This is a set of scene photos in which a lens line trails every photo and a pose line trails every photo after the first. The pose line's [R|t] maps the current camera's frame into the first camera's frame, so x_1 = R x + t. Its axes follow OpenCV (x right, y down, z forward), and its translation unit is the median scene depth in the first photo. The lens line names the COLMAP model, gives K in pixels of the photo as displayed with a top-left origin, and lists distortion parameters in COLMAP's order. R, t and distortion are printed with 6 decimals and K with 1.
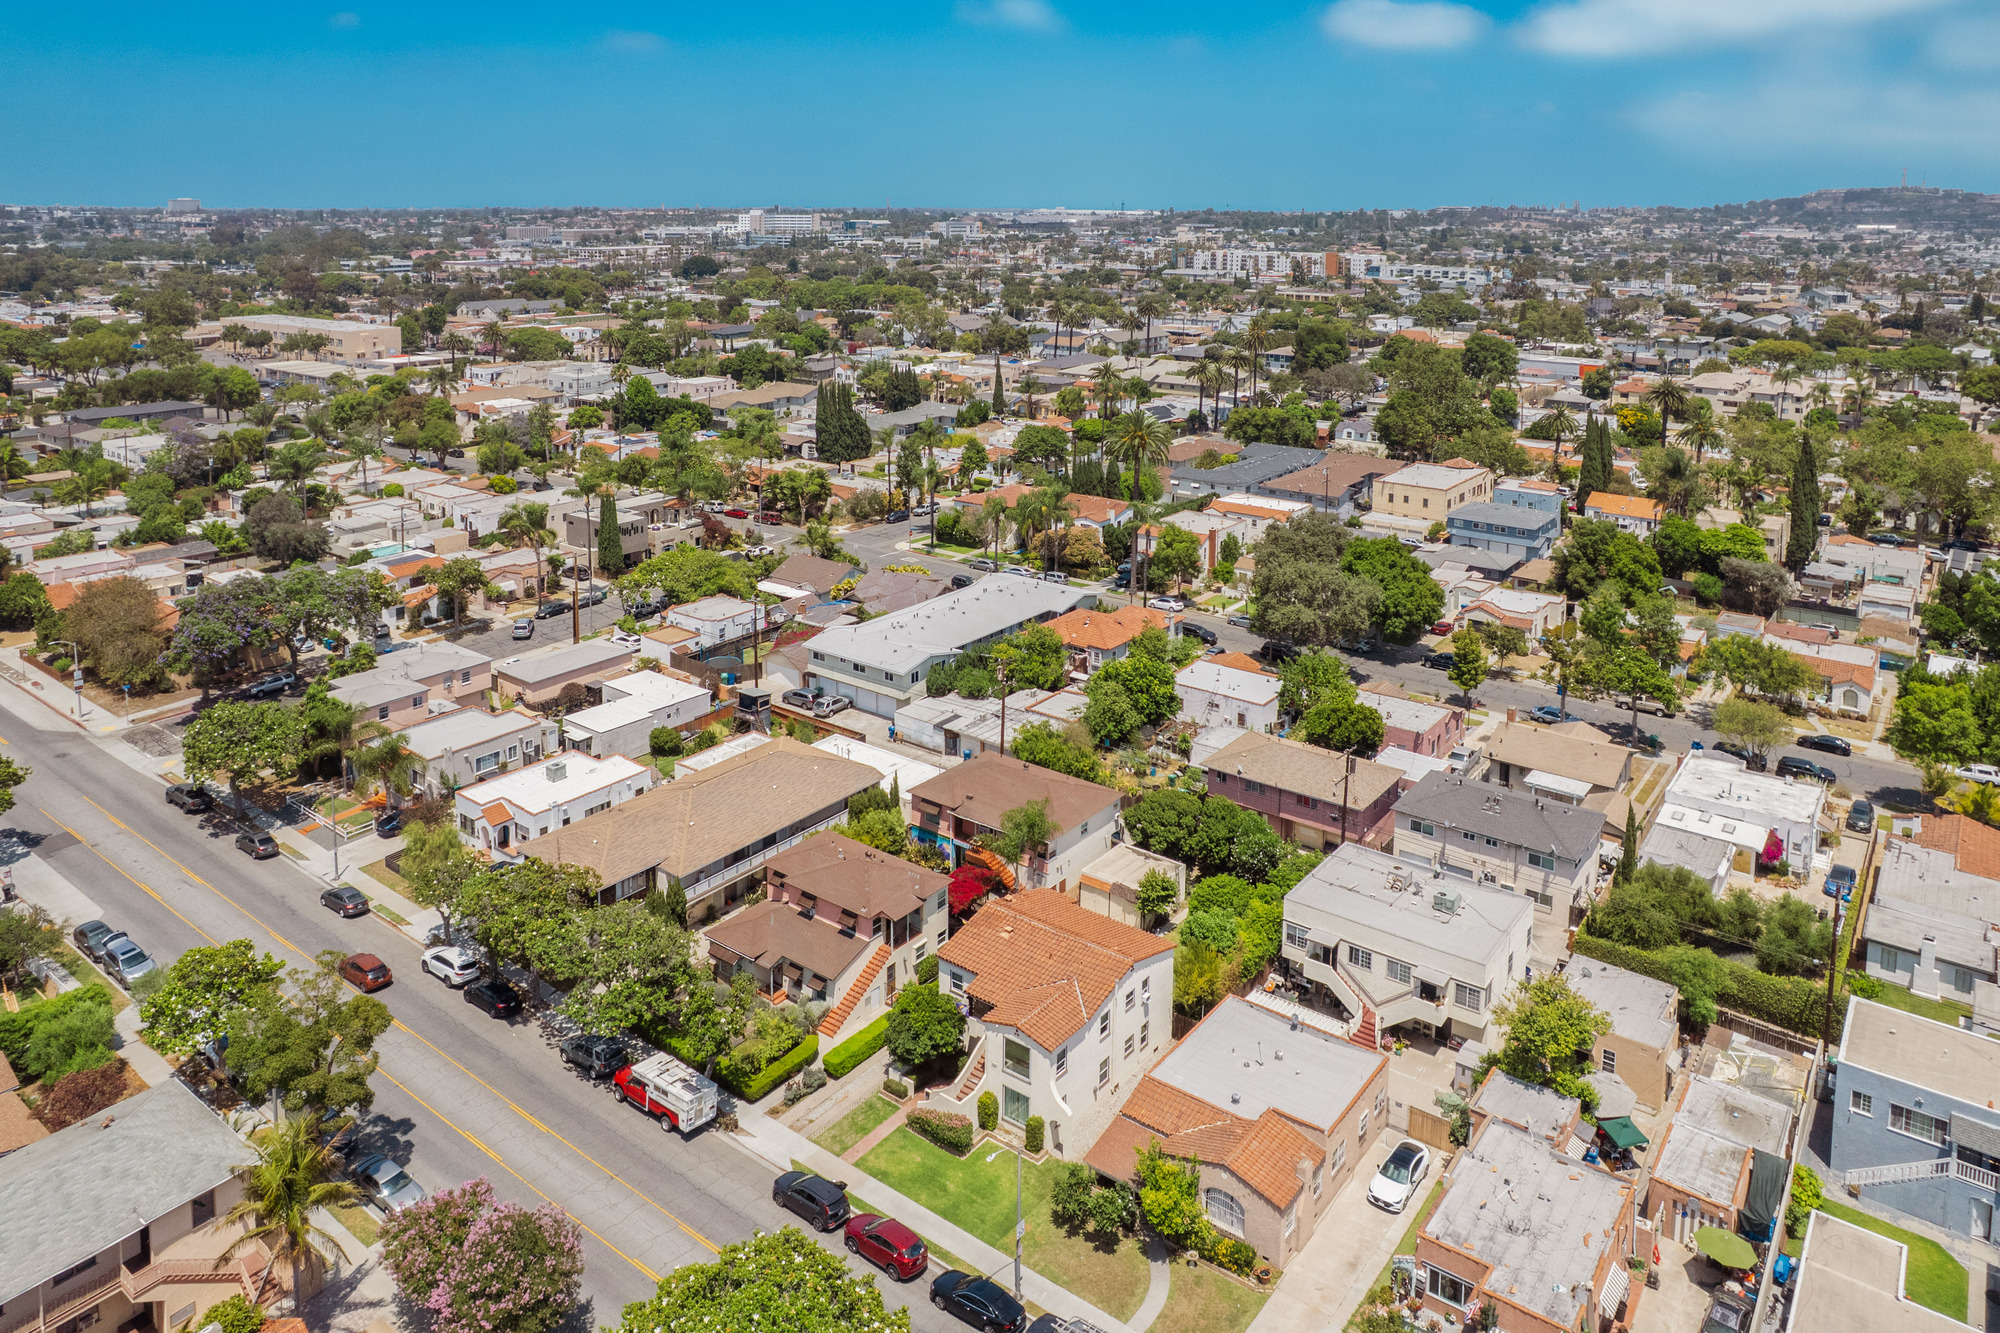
lens RADIAL K [[1316.8, 0, 1007.8], [0, 1316.8, 616.6], [0, 0, 1]] dist [-0.059306, 0.037994]
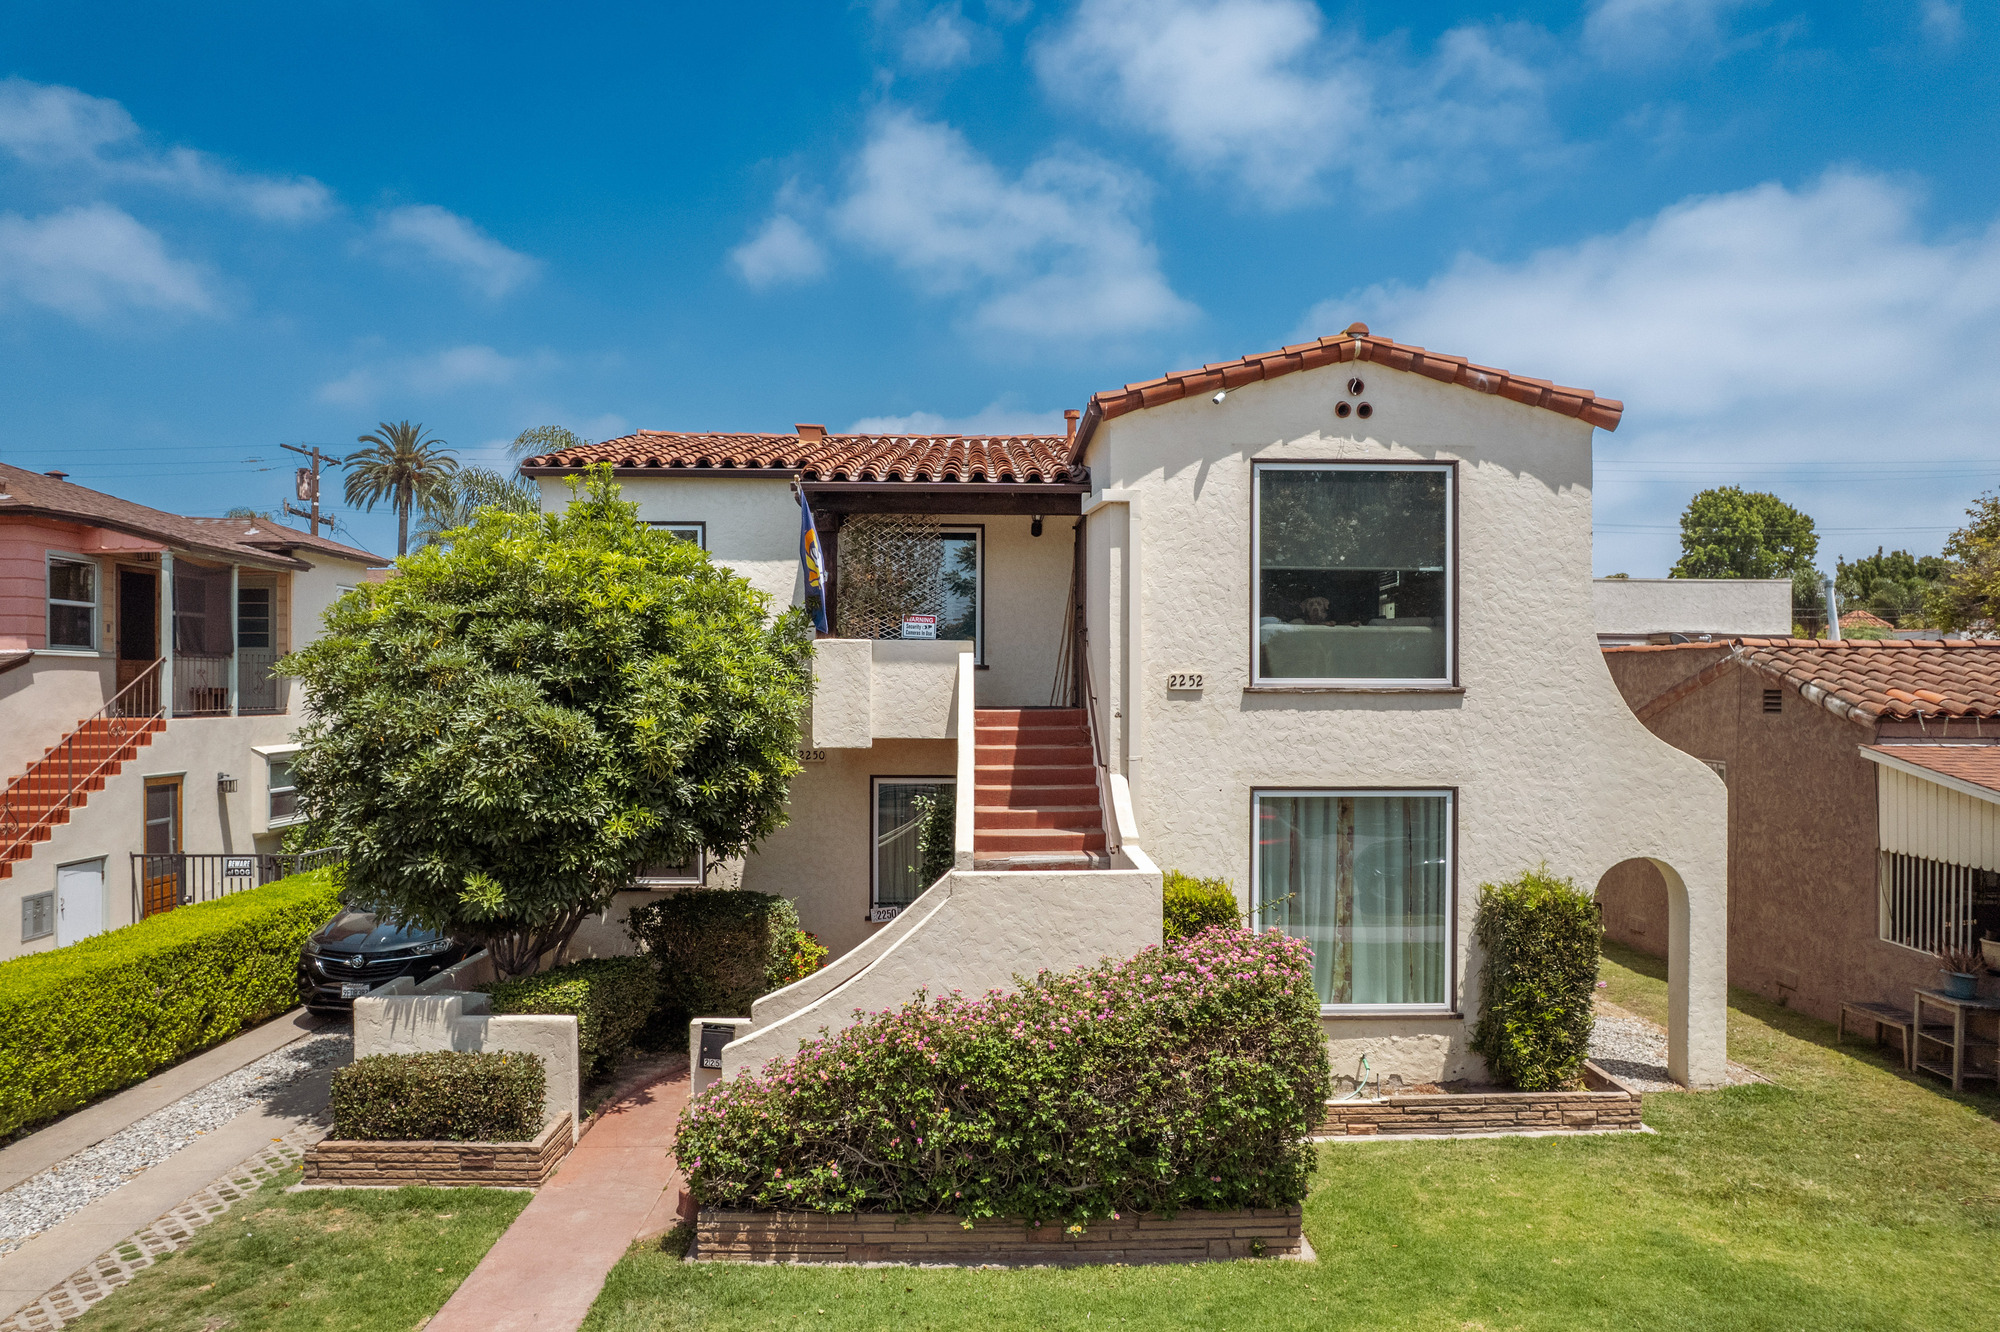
lens RADIAL K [[1316.8, 0, 1007.8], [0, 1316.8, 616.1], [0, 0, 1]] dist [-0.059306, 0.037994]
pose [[0.774981, 0.037179, 0.630890, -0.075800], [0.187400, 0.939852, -0.285587, 0.216196], [-0.603561, 0.339553, 0.721400, 0.506067]]
